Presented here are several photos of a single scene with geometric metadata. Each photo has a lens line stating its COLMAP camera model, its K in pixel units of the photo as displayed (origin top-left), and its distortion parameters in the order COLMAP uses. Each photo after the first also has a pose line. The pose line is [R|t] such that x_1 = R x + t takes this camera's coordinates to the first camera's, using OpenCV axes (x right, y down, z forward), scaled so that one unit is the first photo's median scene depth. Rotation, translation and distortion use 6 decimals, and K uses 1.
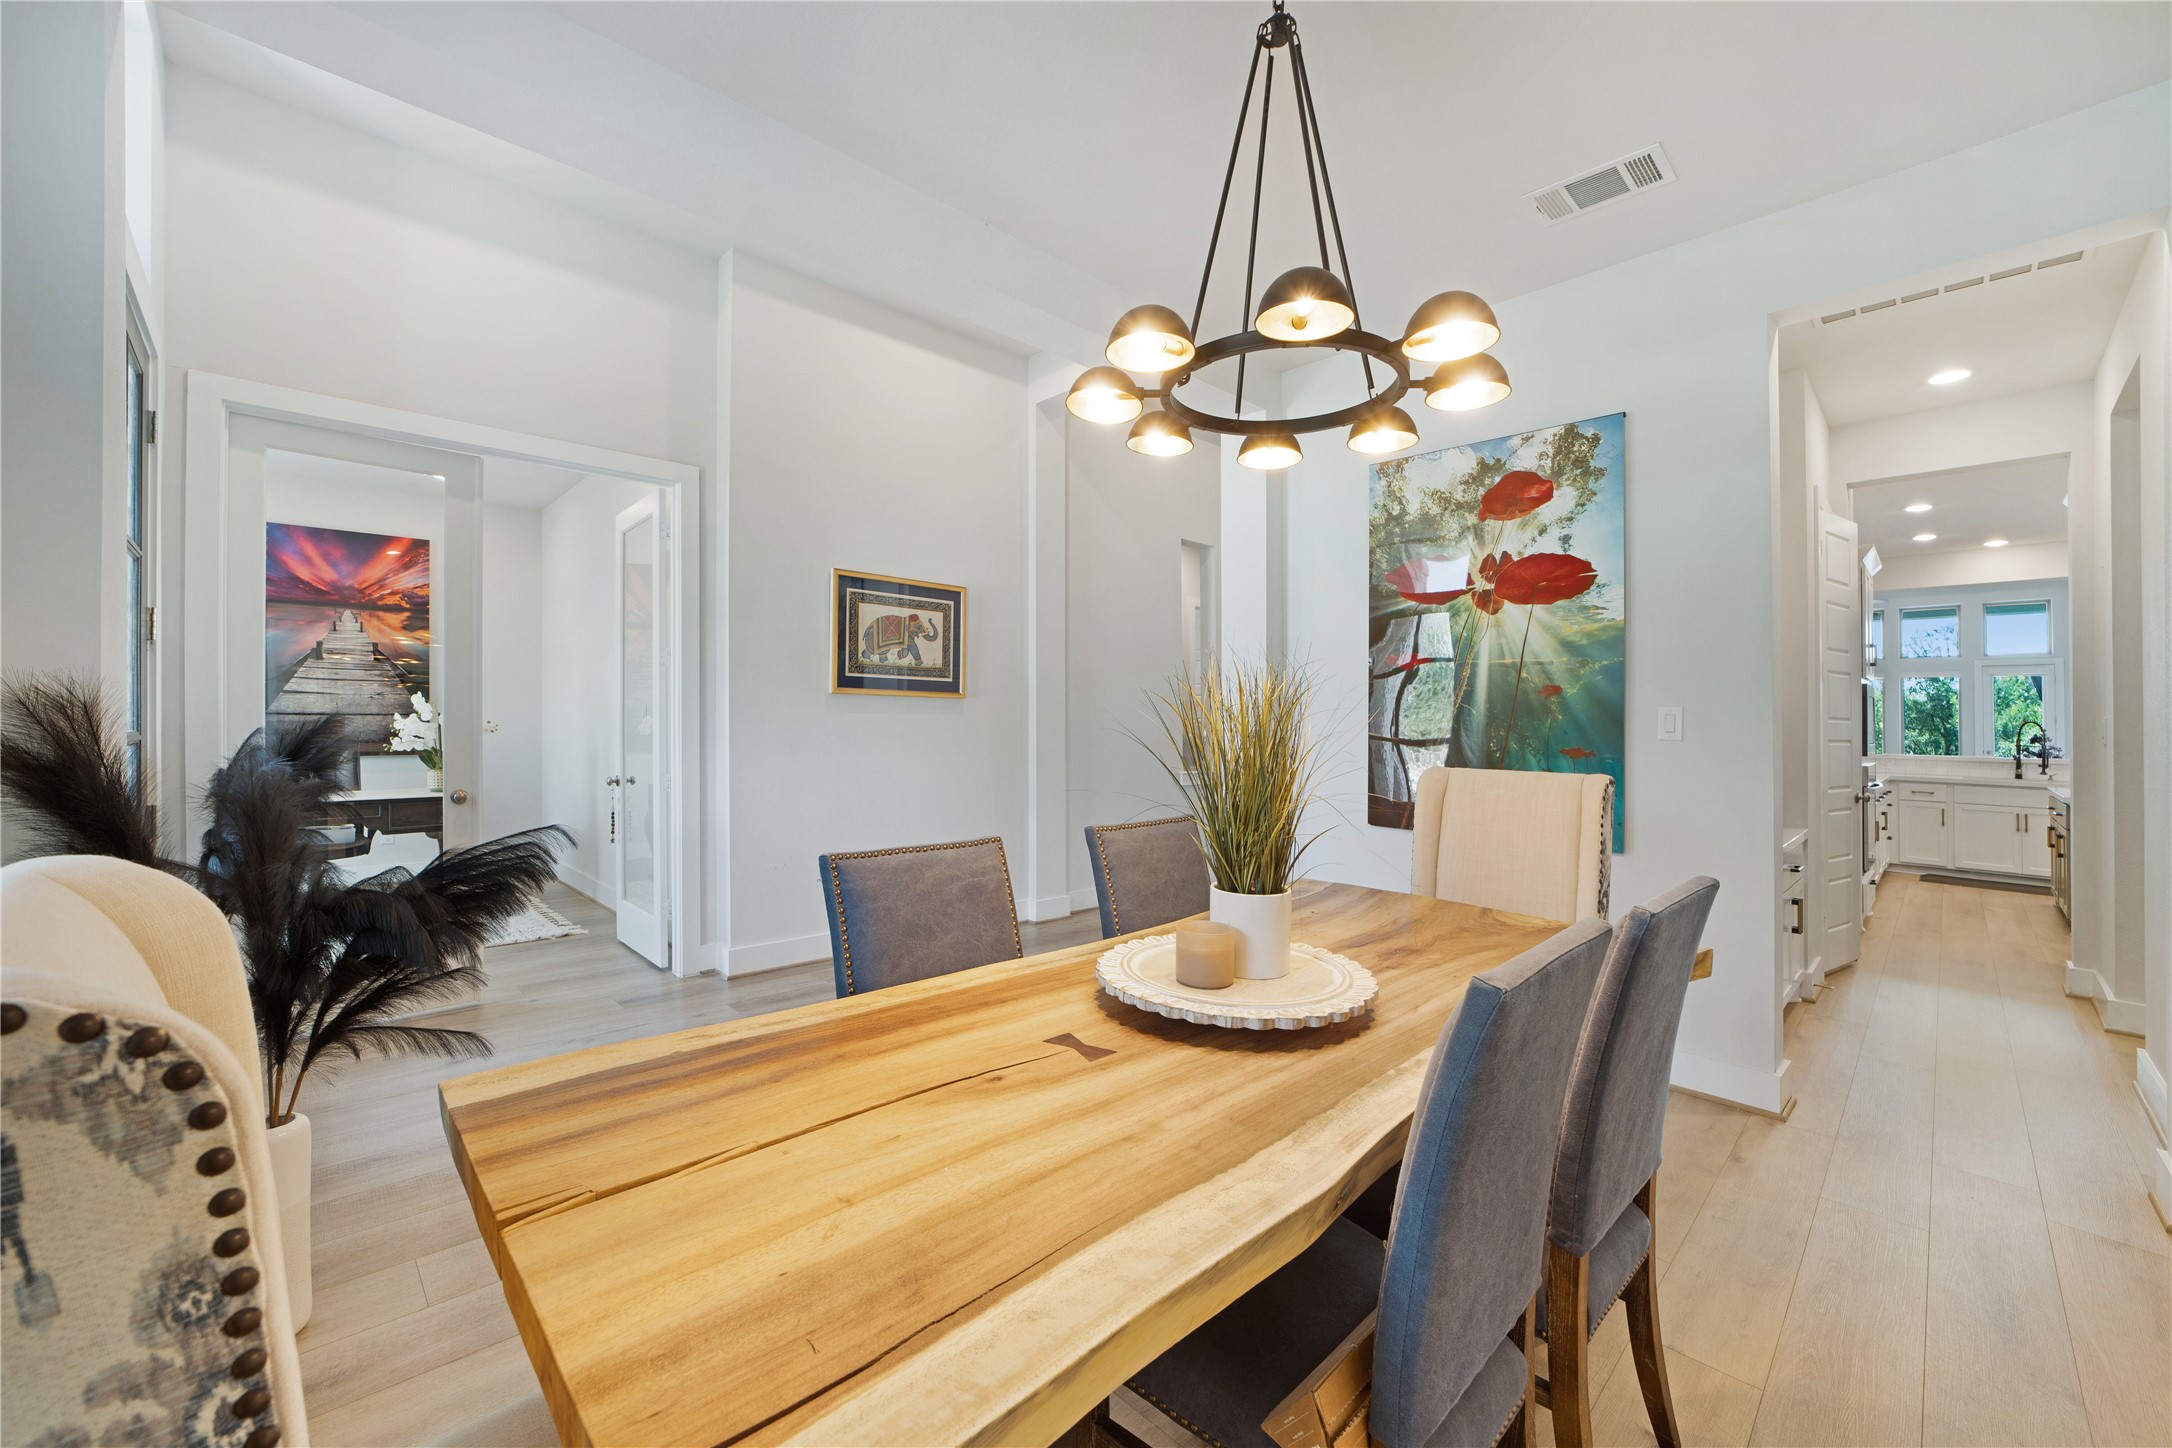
lens RADIAL K [[869.3, 0, 1093.3], [0, 869.3, 712.0], [0, 0, 1]] dist [0.000312, 0.000393]
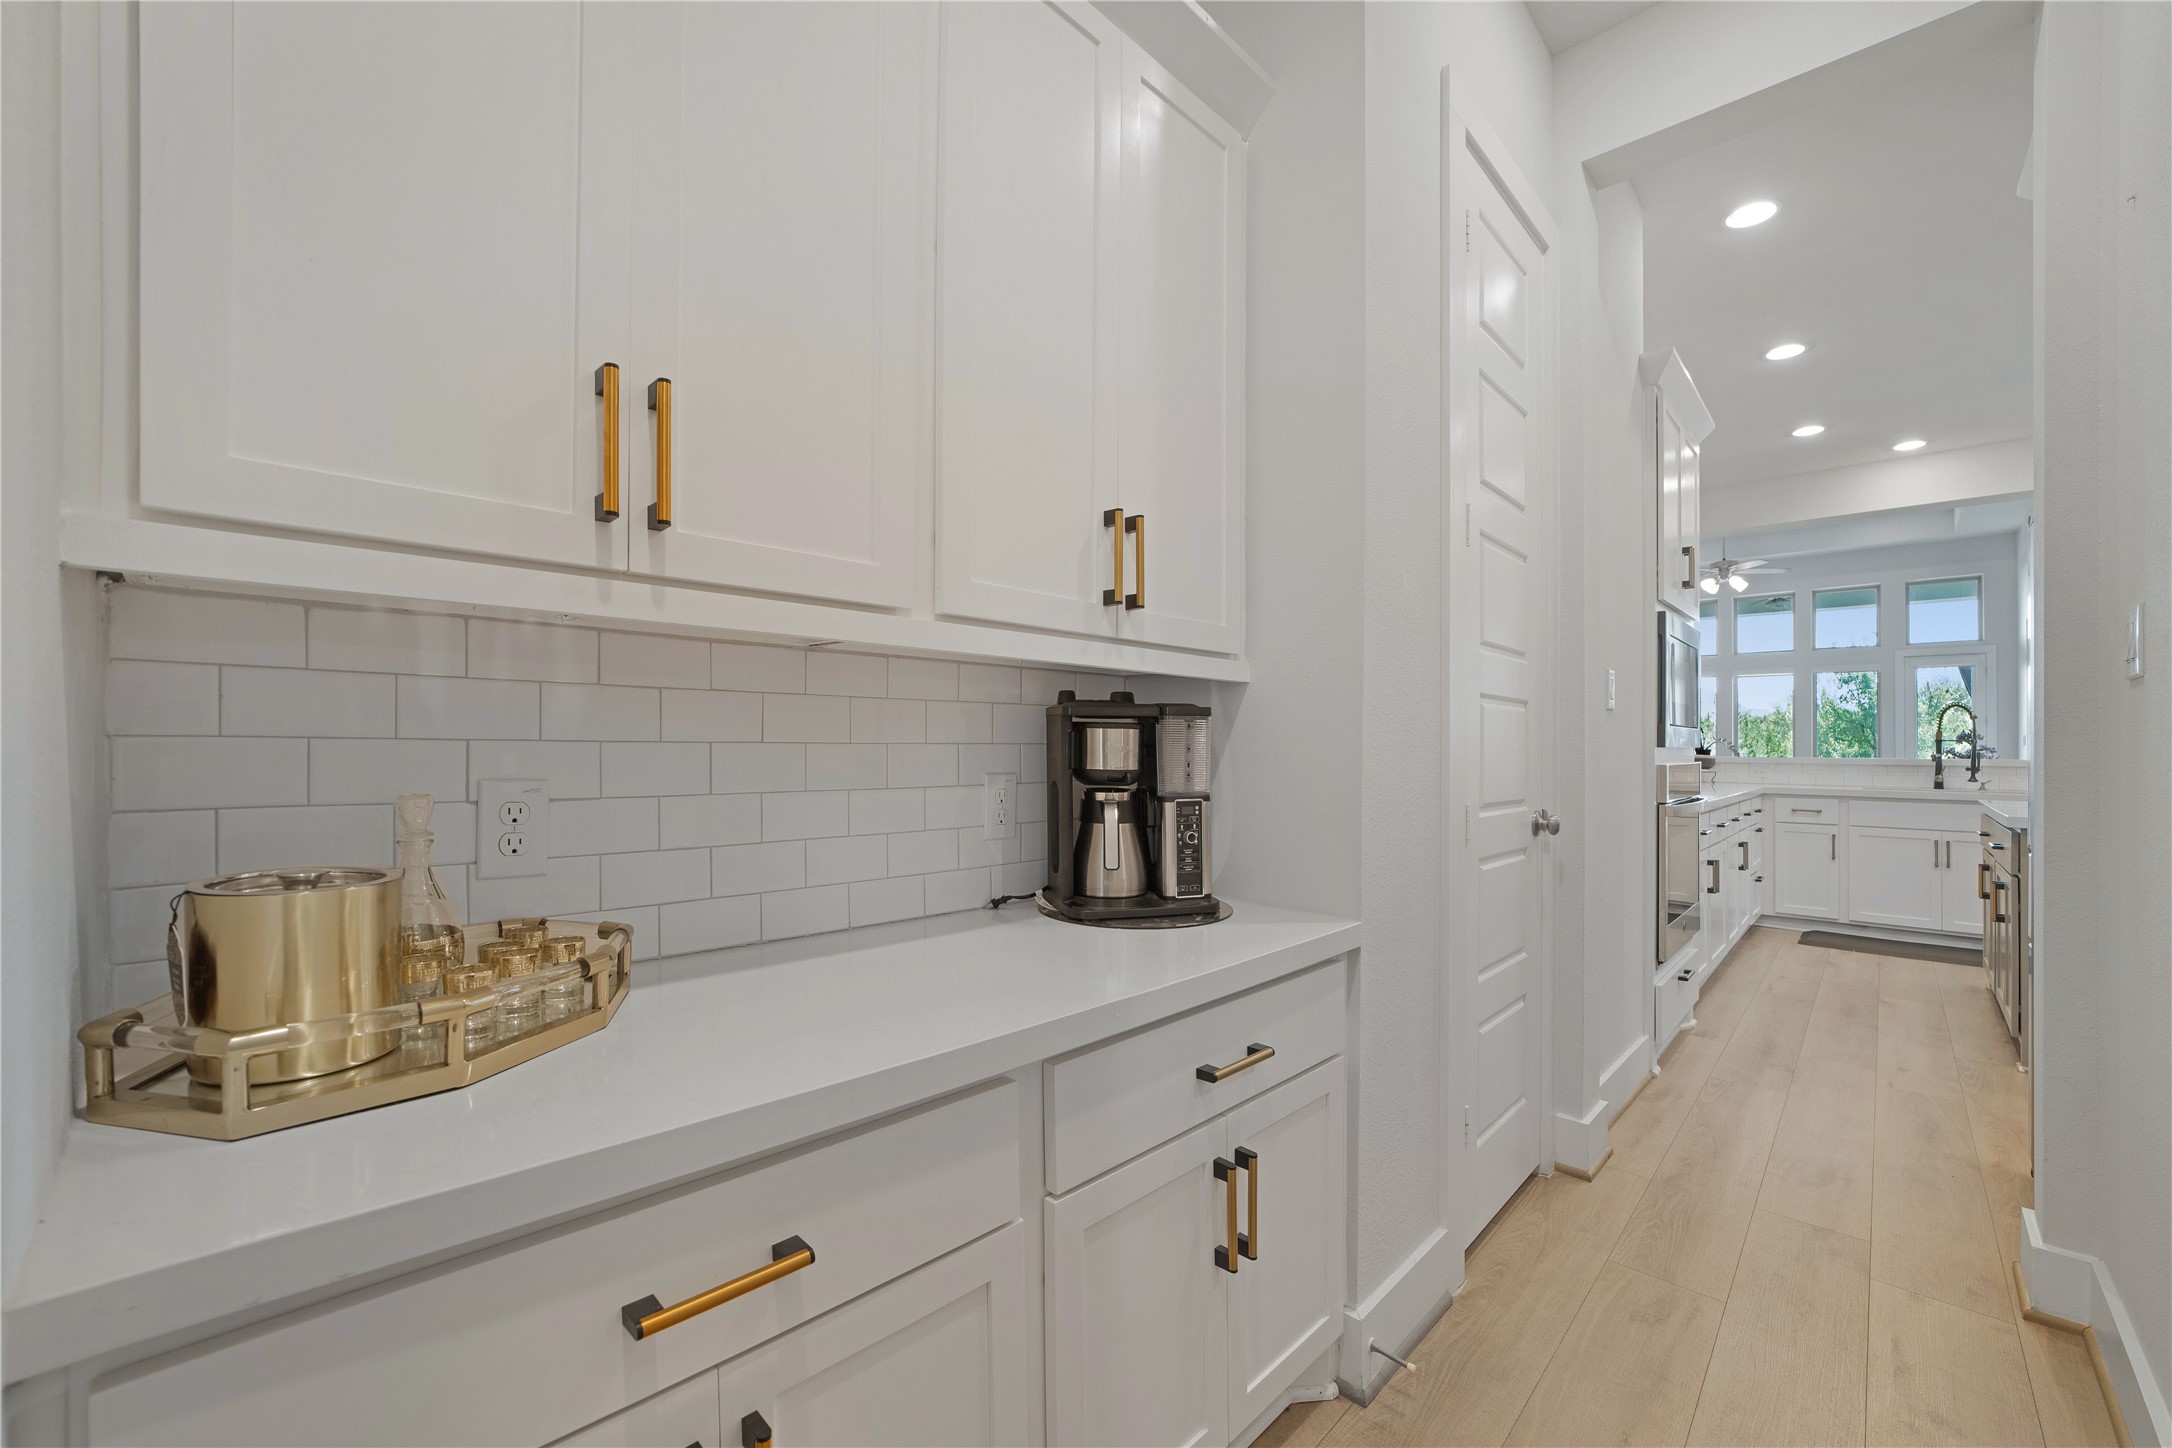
lens RADIAL K [[881.5, 0, 1101.4], [0, 881.5, 751.1], [0, 0, 1]] dist [-0.008005, 0.000210]
pose [[0.998911, -0.009316, 0.045723, 0.382130], [0.008635, 0.999849, 0.015067, 0.031663], [-0.045856, -0.014656, 0.998841, 0.350365]]
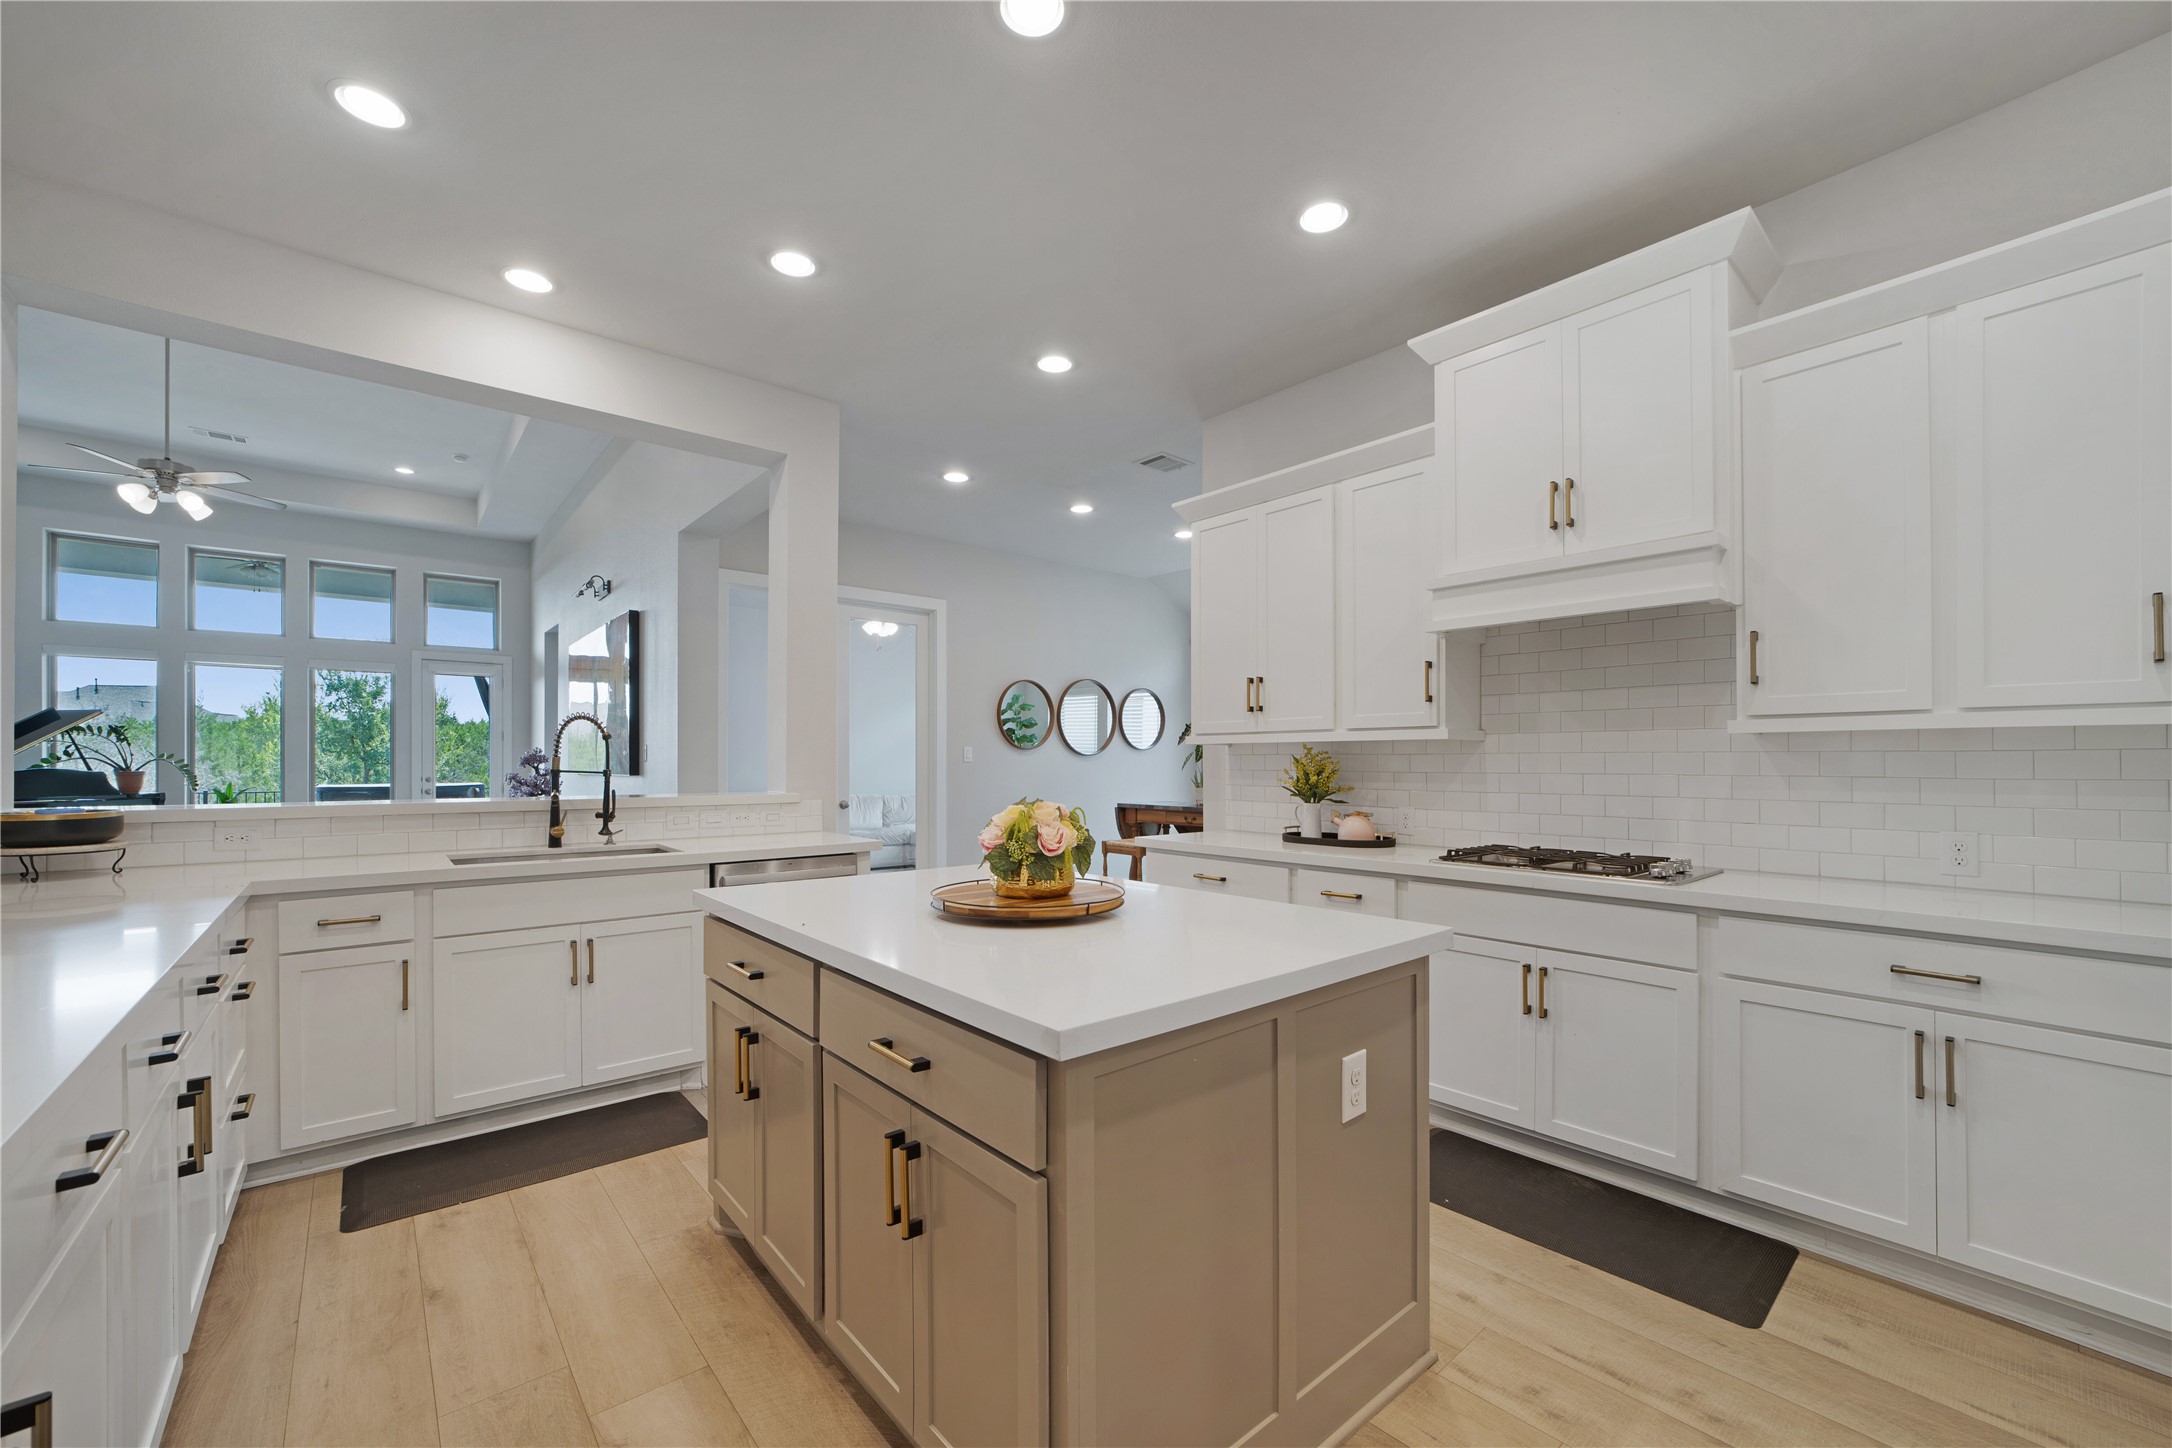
lens RADIAL K [[835.2, 0, 1083.1], [0, 835.2, 748.3], [0, 0, 1]] dist [-0.012481, 0.000190]
pose [[0.076905, -0.003350, 0.997033, 0.682323], [-0.006392, 0.999972, 0.003853, 0.024519], [-0.997018, -0.006669, 0.076881, 0.719798]]
